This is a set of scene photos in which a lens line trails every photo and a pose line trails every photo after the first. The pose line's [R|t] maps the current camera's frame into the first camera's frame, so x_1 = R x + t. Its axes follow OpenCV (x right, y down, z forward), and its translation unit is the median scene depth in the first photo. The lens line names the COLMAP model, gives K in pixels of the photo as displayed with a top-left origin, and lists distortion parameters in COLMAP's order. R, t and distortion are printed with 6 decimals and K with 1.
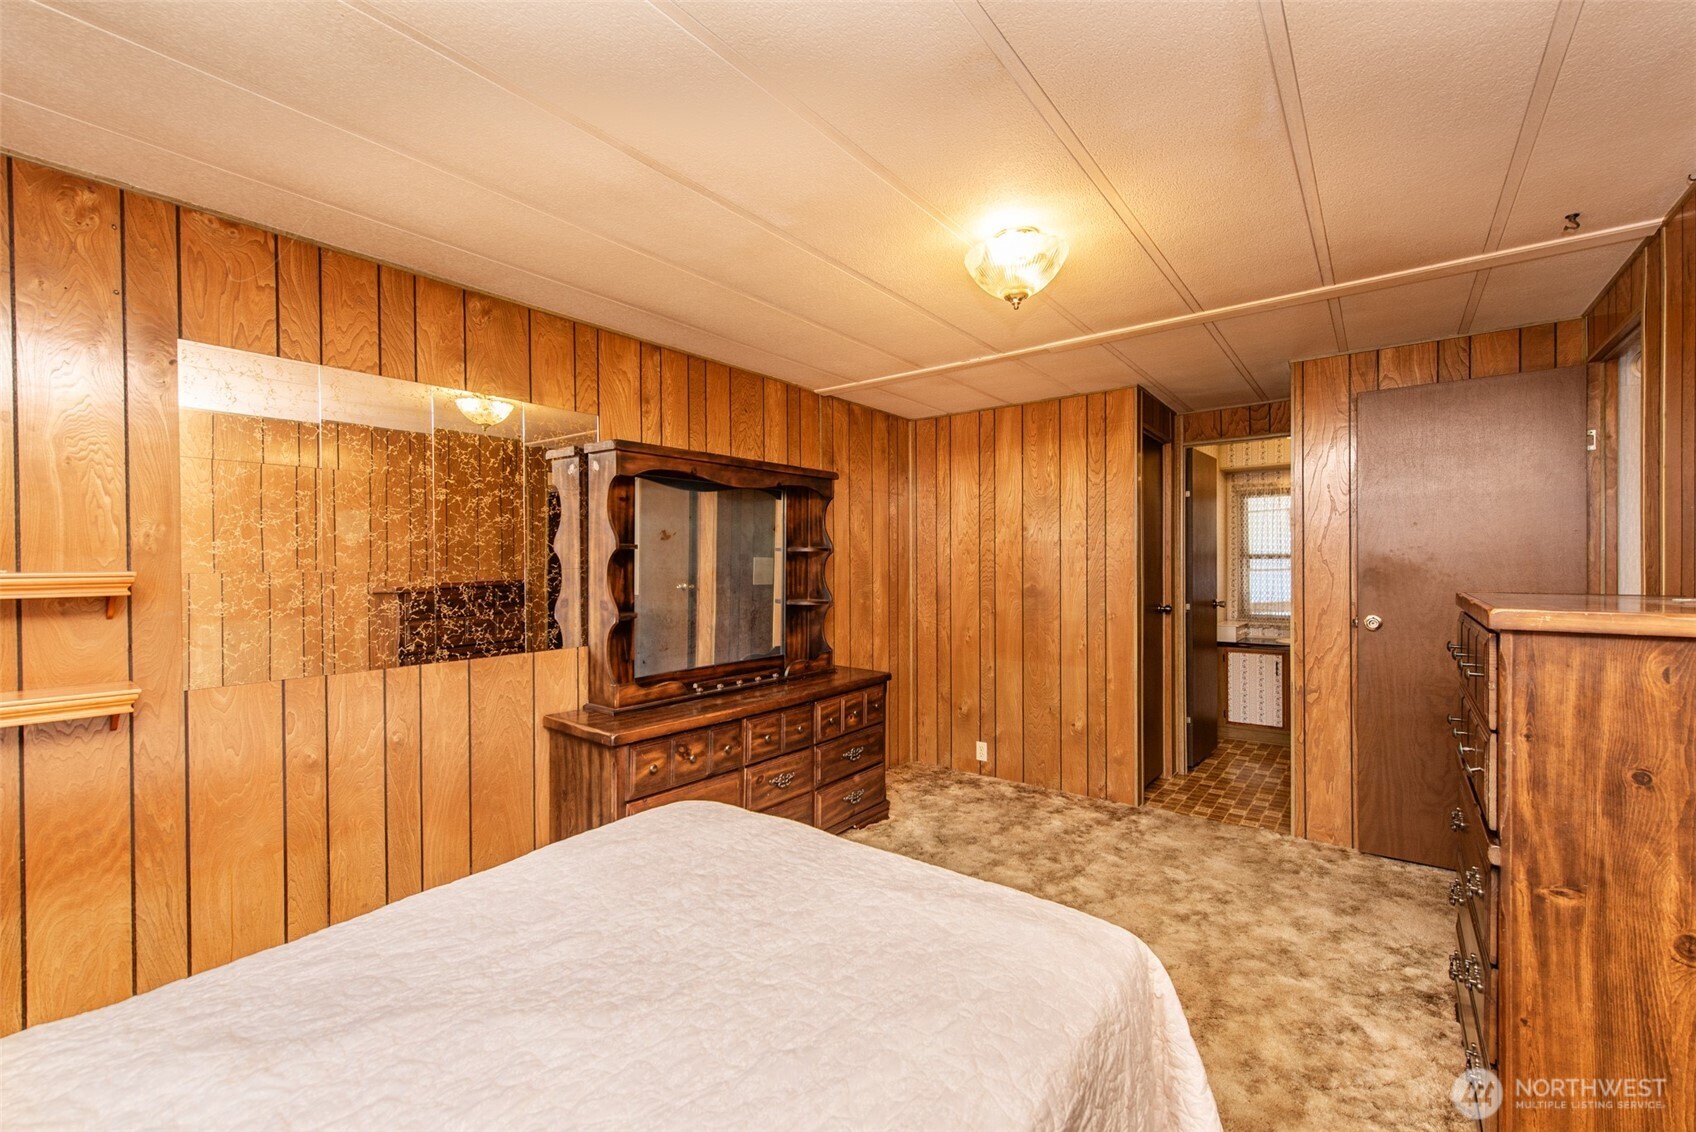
lens RADIAL K [[706.2, 0, 845.0], [0, 706.2, 580.4], [0, 0, 1]] dist [0.000904, 0.006674]
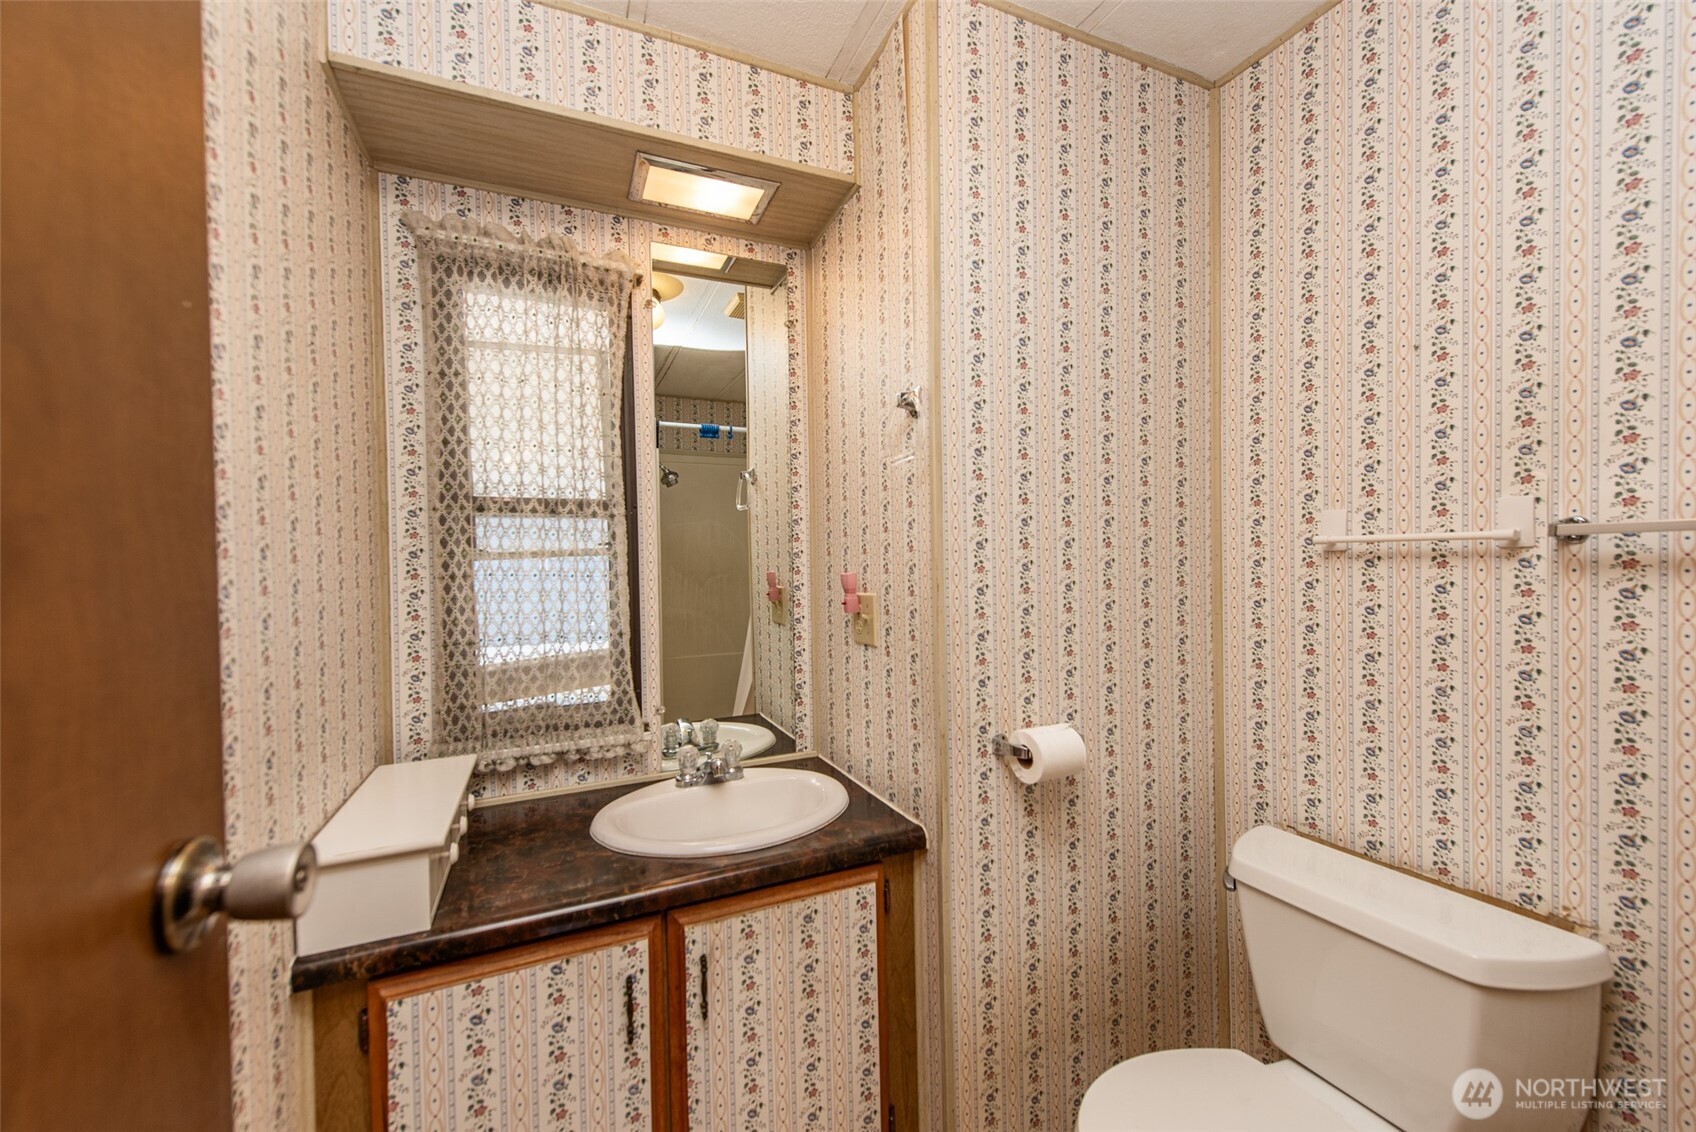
lens RADIAL K [[660.1, 0, 840.3], [0, 660.1, 569.5], [0, 0, 1]] dist [0.007183, -0.005543]
pose [[0.492336, -0.019575, 0.870185, 0.424886], [0.024867, 0.999655, 0.008418, -0.008514], [-0.870050, 0.017495, 0.492653, 0.763244]]
